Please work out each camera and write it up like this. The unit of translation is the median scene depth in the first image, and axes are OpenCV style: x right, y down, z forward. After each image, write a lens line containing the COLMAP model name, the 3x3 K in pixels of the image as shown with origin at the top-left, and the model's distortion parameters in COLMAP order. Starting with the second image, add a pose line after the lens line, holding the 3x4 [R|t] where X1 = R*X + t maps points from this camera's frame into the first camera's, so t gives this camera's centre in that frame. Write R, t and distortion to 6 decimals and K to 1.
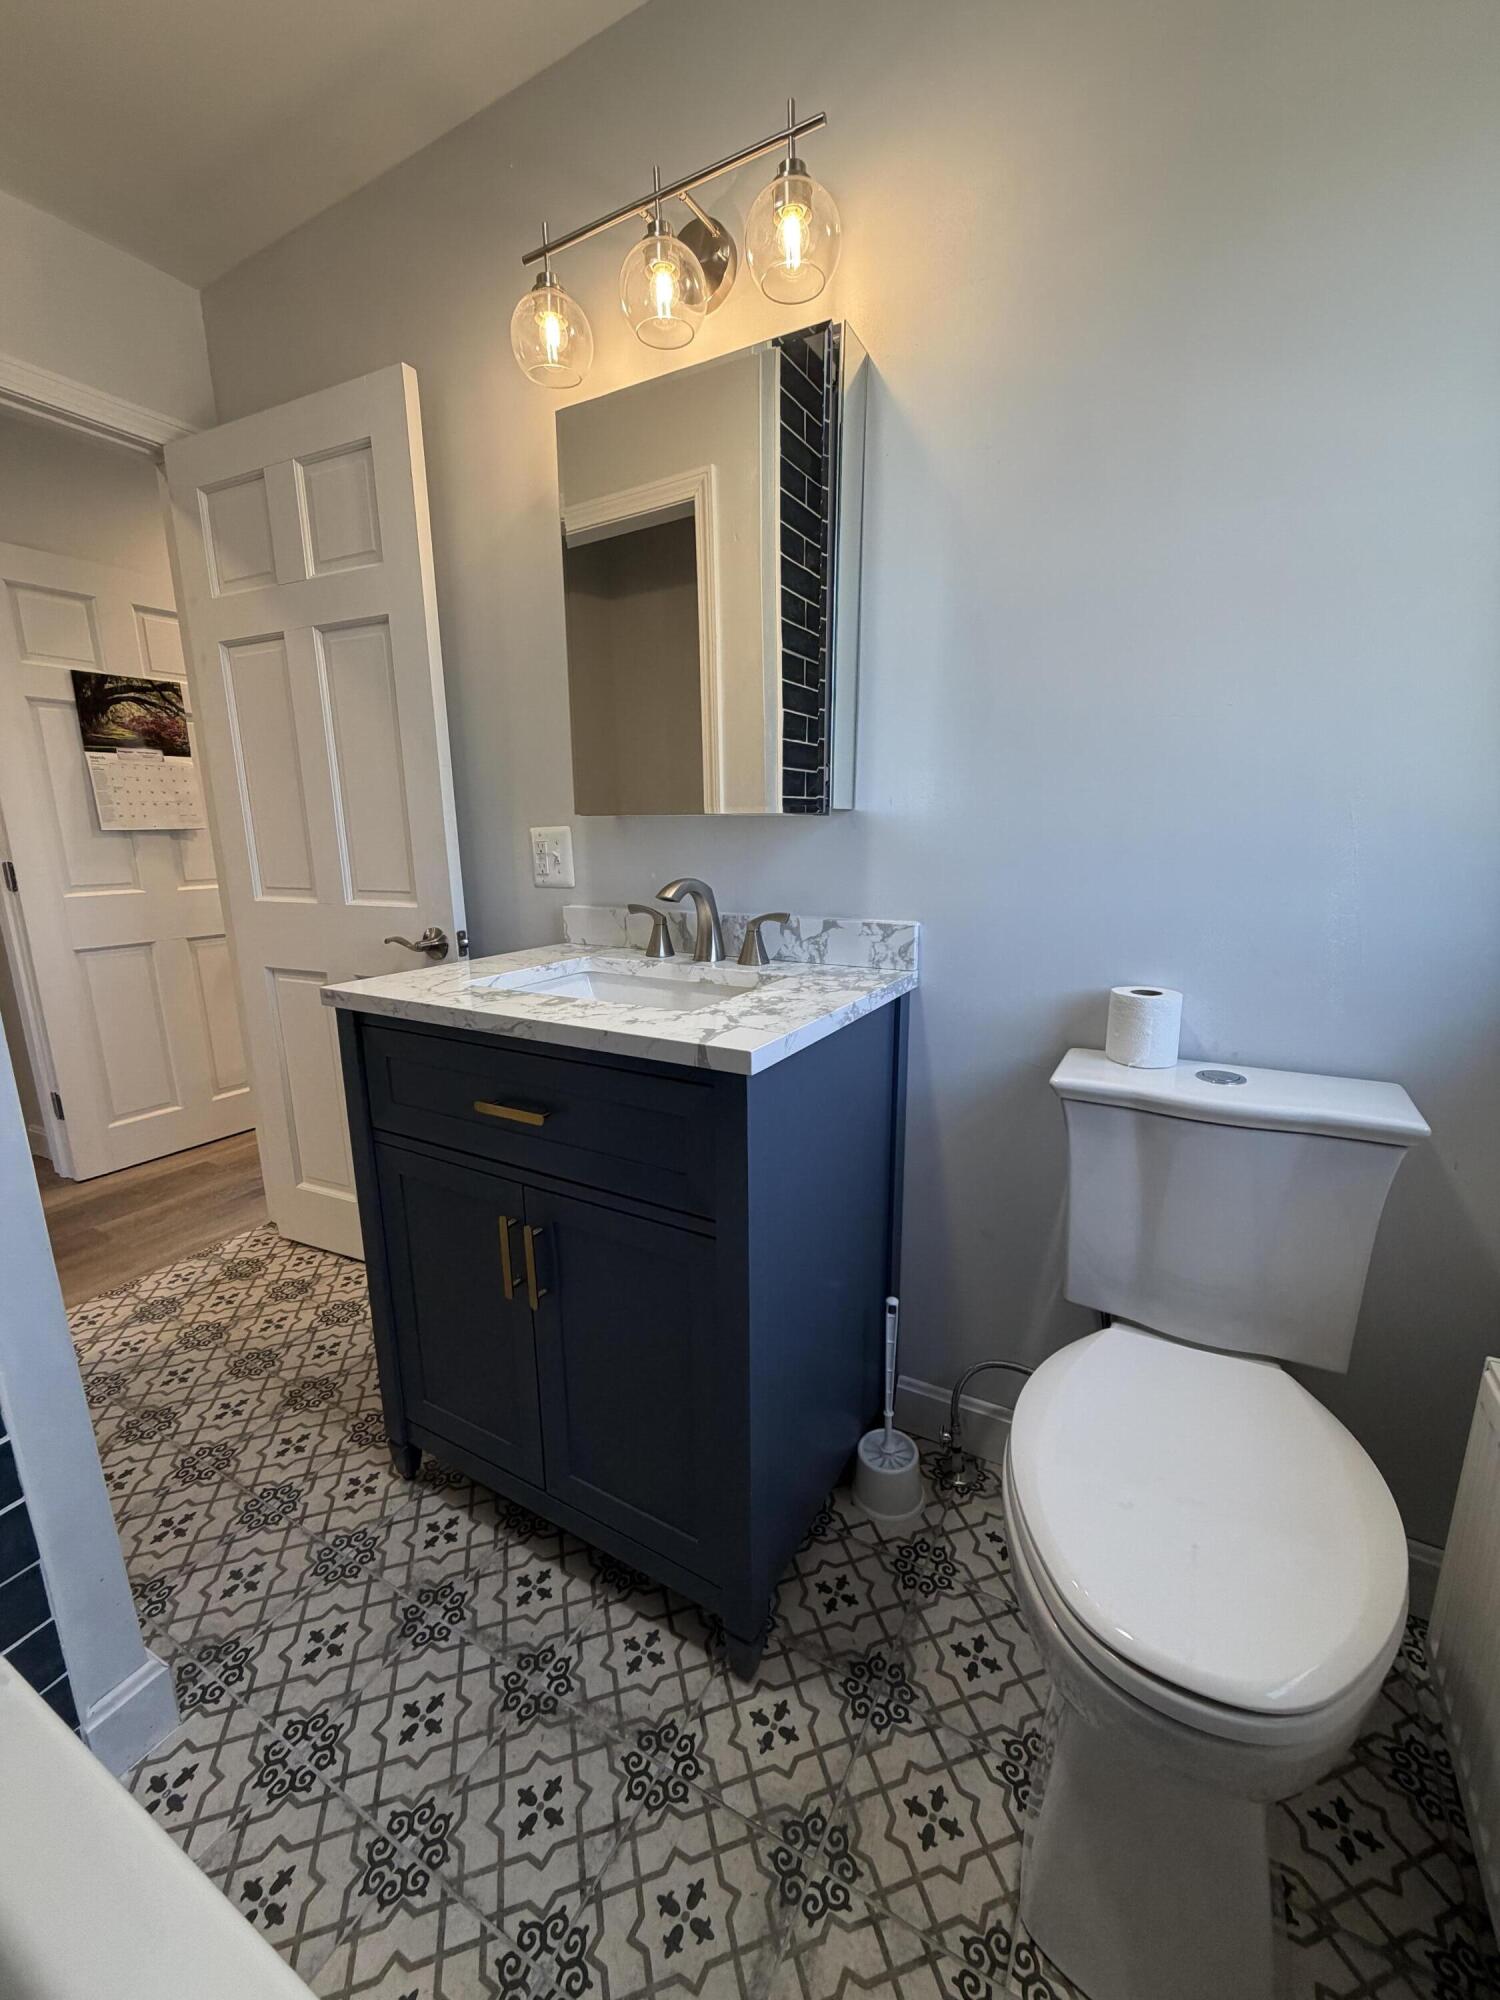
lens RADIAL K [[795.5, 0, 749.1], [0, 795.5, 998.1], [0, 0, 1]] dist [0.000278, -0.000349]
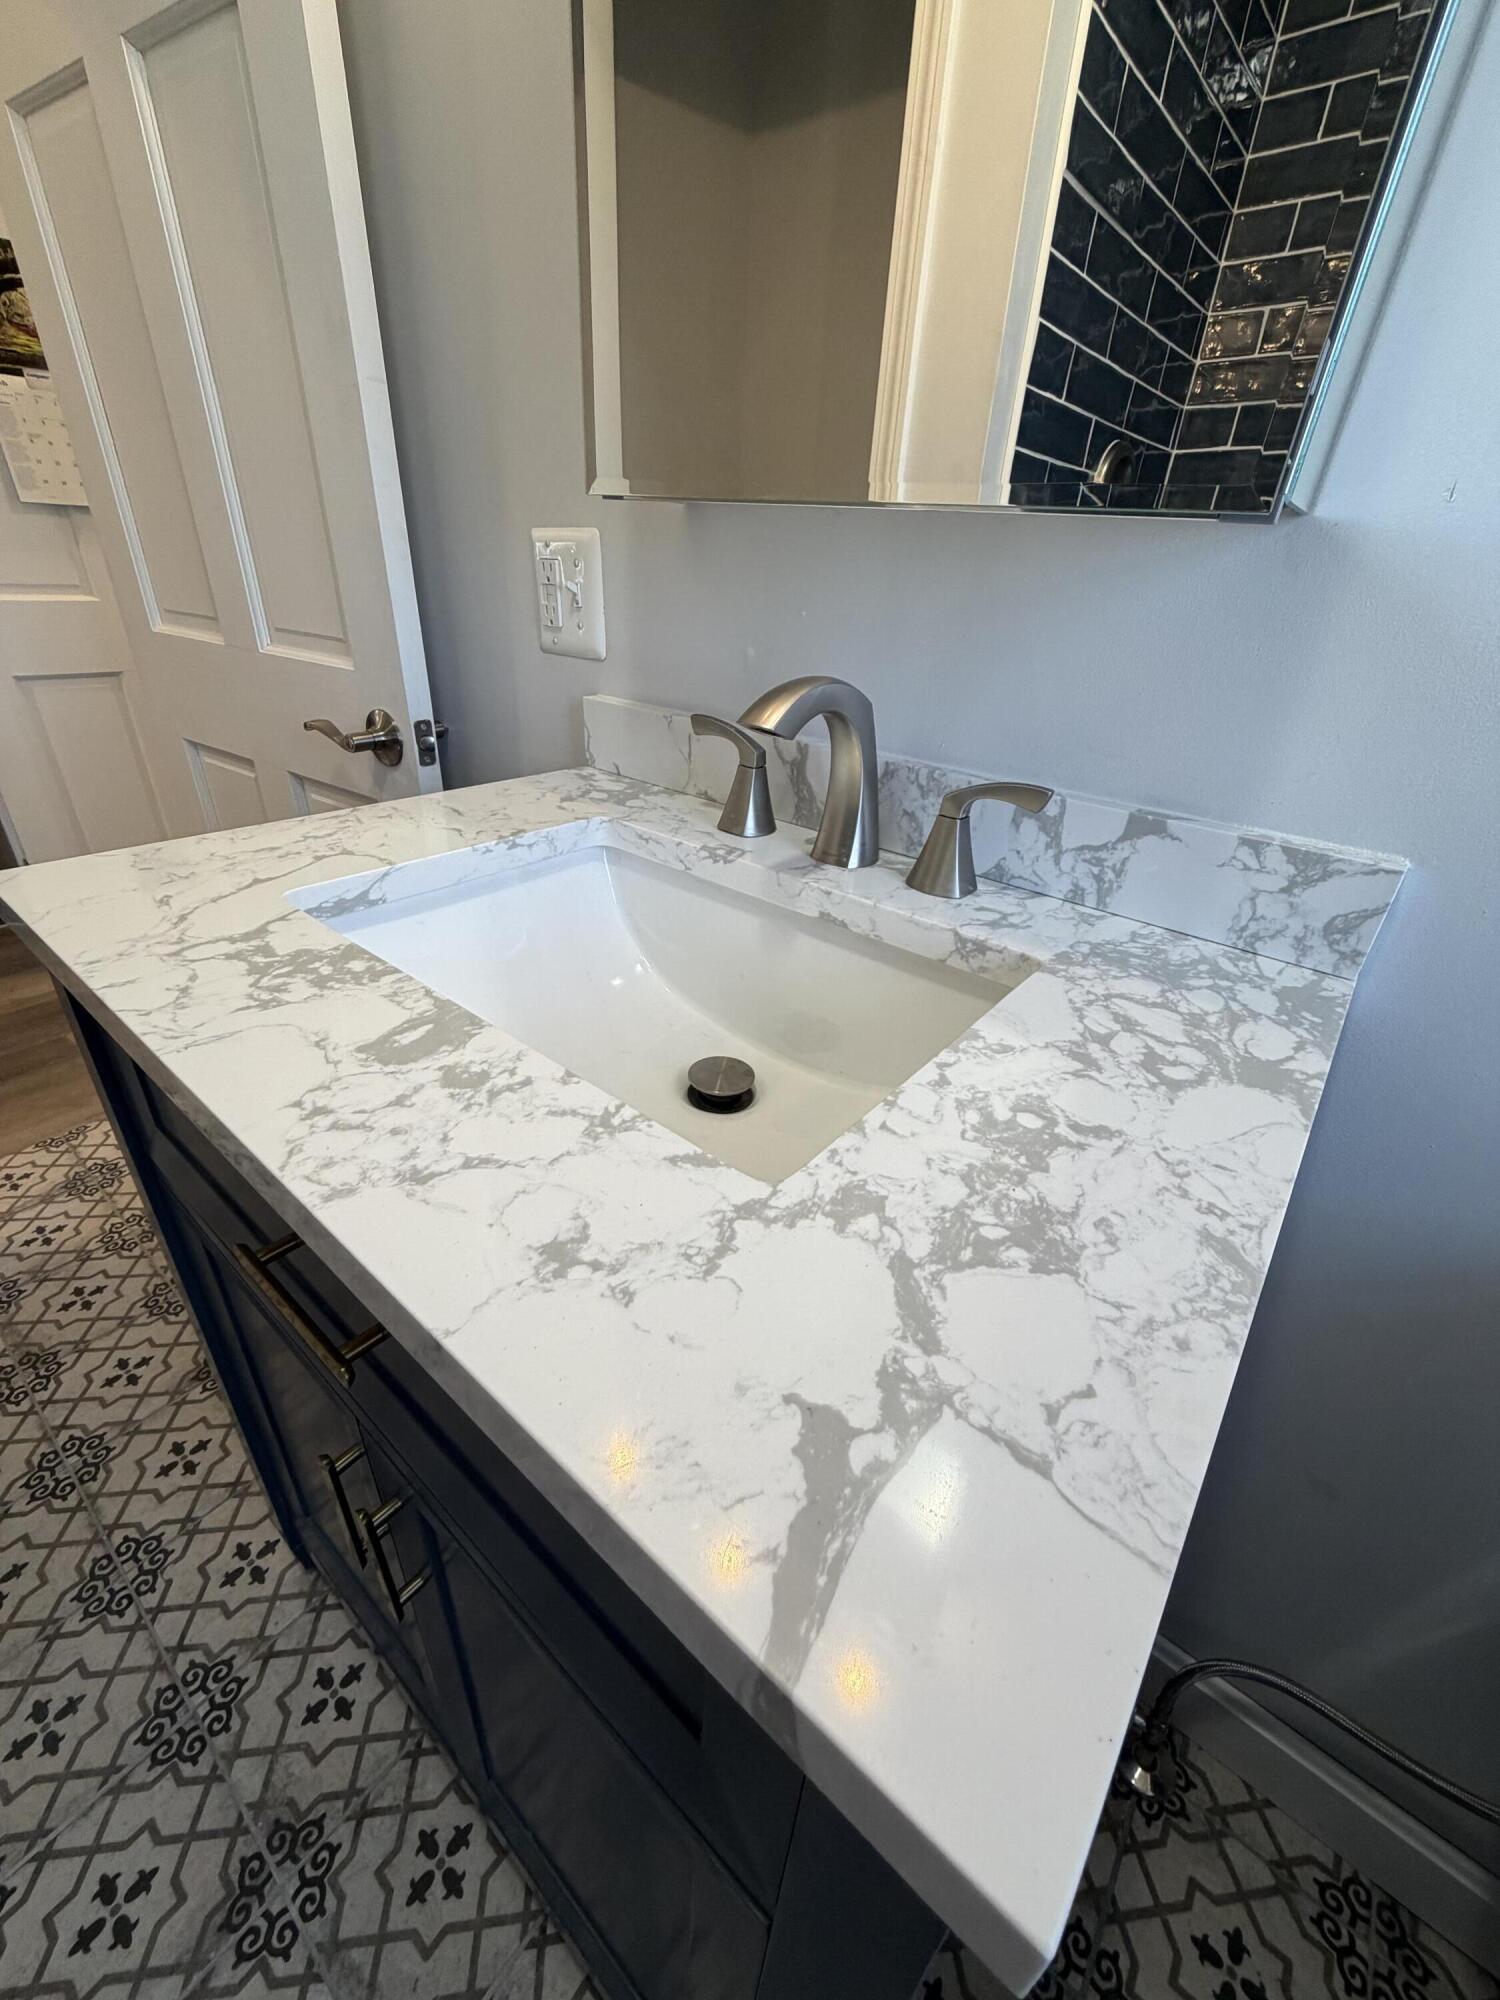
lens RADIAL K [[795.5, 0, 745.9], [0, 795.5, 996.5], [0, 0, 1]] dist [0.000278, -0.000349]
pose [[0.983798, 0.135339, -0.117578, -0.039852], [-0.095977, 0.951527, 0.292206, -0.099999], [0.151426, -0.276187, 0.949100, 0.503847]]
